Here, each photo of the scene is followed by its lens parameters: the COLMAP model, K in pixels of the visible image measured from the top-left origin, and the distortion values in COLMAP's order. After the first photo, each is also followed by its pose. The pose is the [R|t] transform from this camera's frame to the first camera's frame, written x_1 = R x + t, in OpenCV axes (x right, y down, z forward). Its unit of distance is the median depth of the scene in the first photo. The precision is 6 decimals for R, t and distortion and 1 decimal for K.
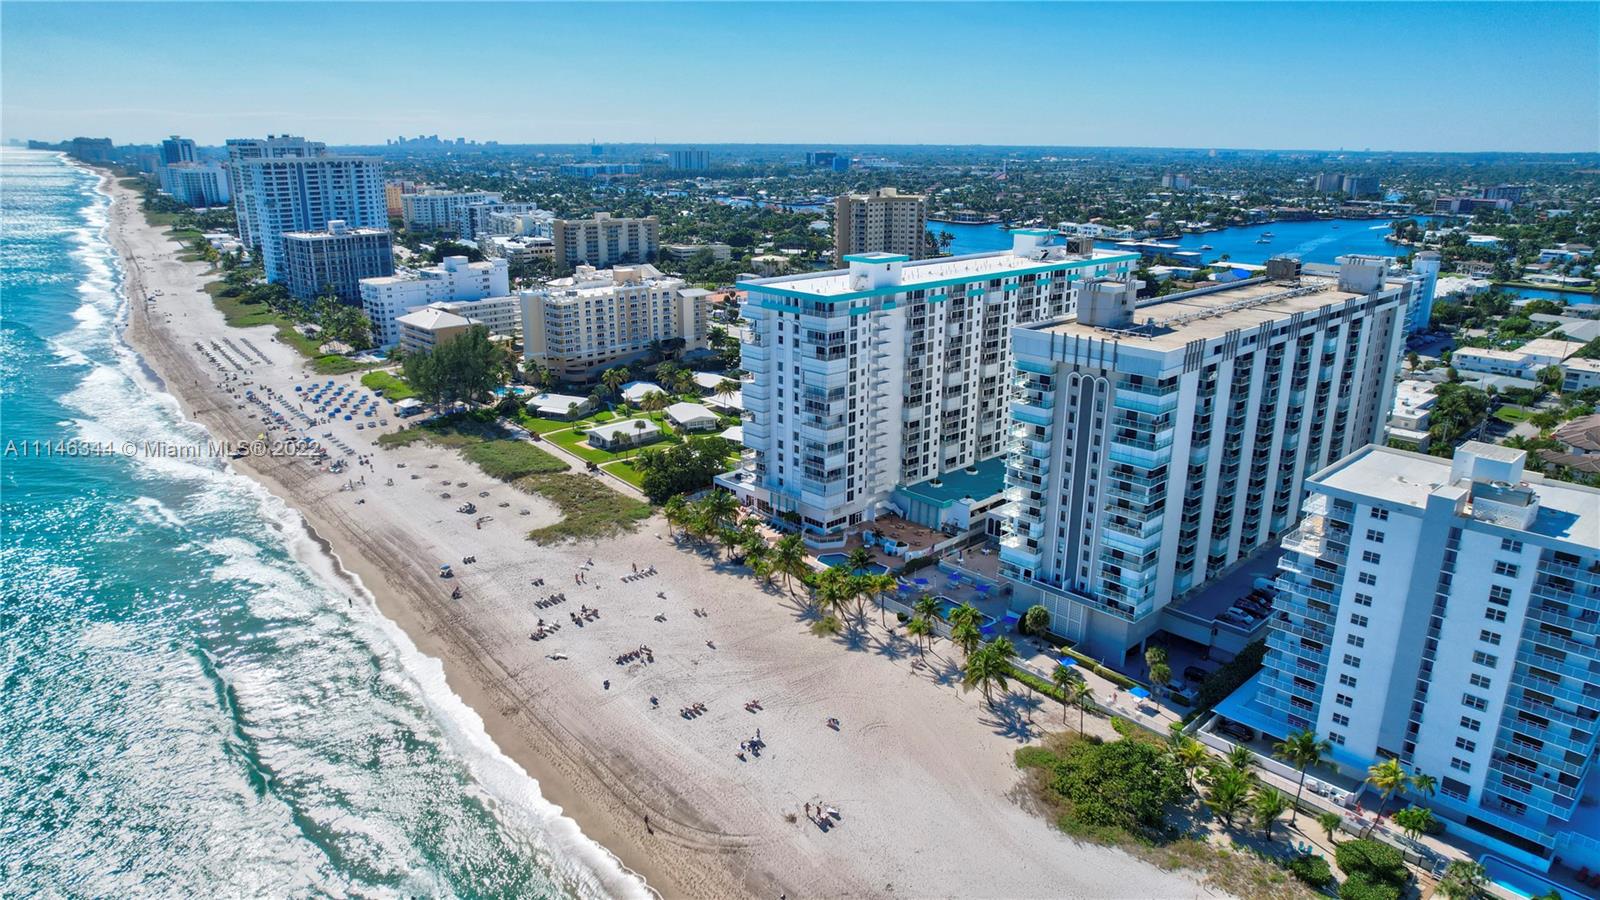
lens RADIAL K [[1020.0, 0, 790.9], [0, 1020.0, 456.0], [0, 0, 1]] dist [-0.061524, 0.040701]
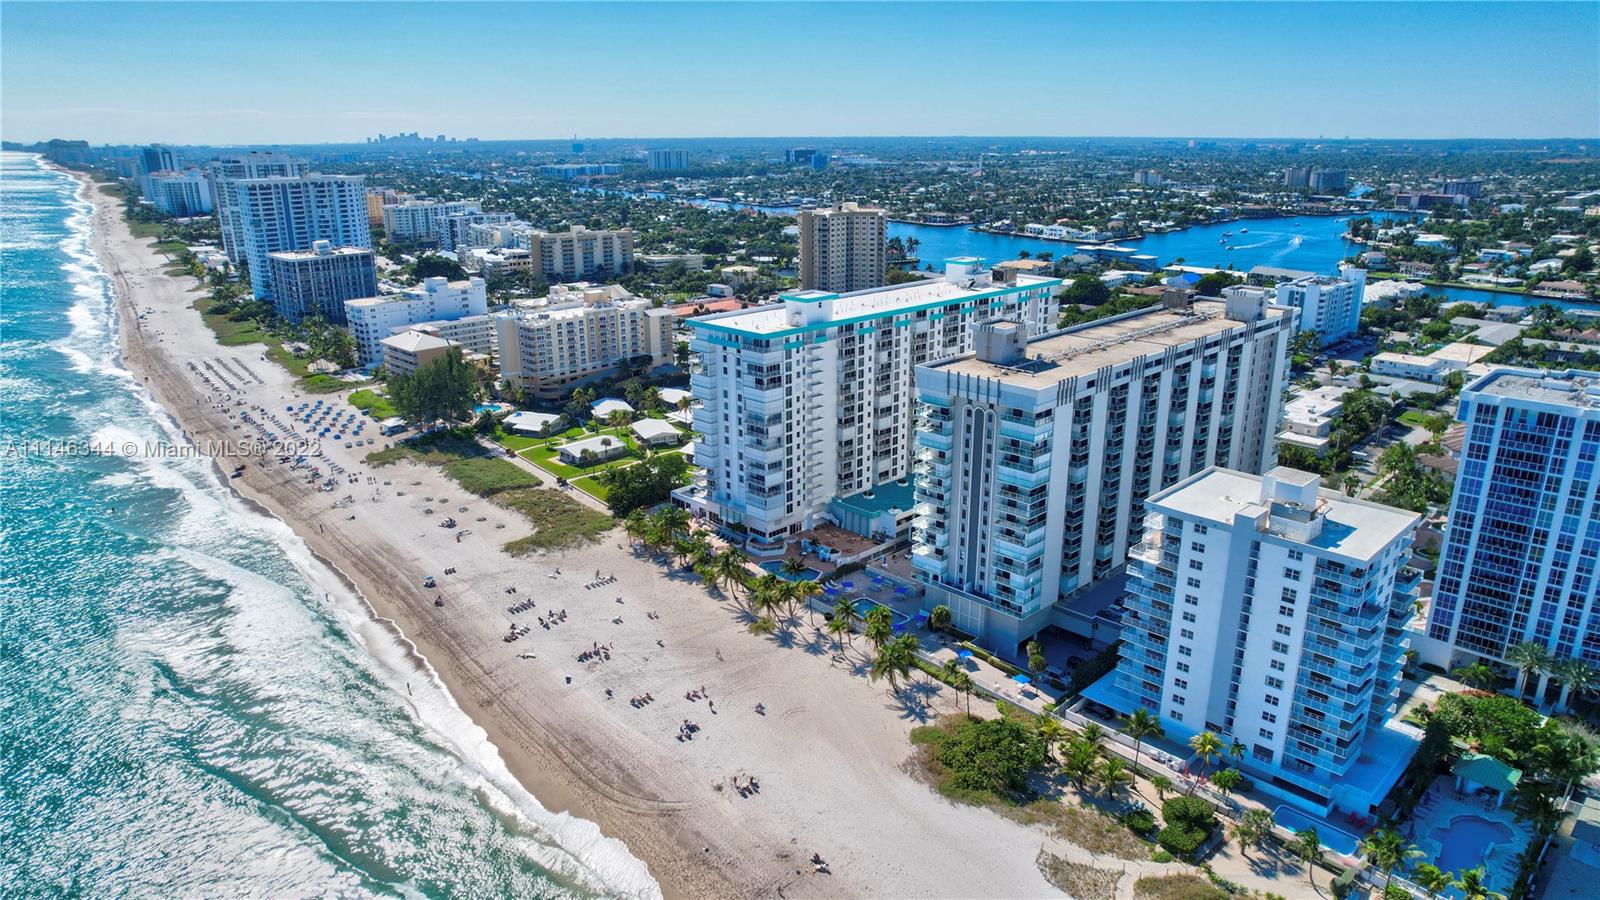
lens RADIAL K [[1020.0, 0, 790.9], [0, 1020.0, 456.0], [0, 0, 1]] dist [-0.061524, 0.040701]
pose [[0.999821, -0.013790, 0.012983, 0.038481], [0.013706, 0.999885, 0.006534, -0.021820], [-0.013072, -0.006355, 0.999894, -0.102441]]
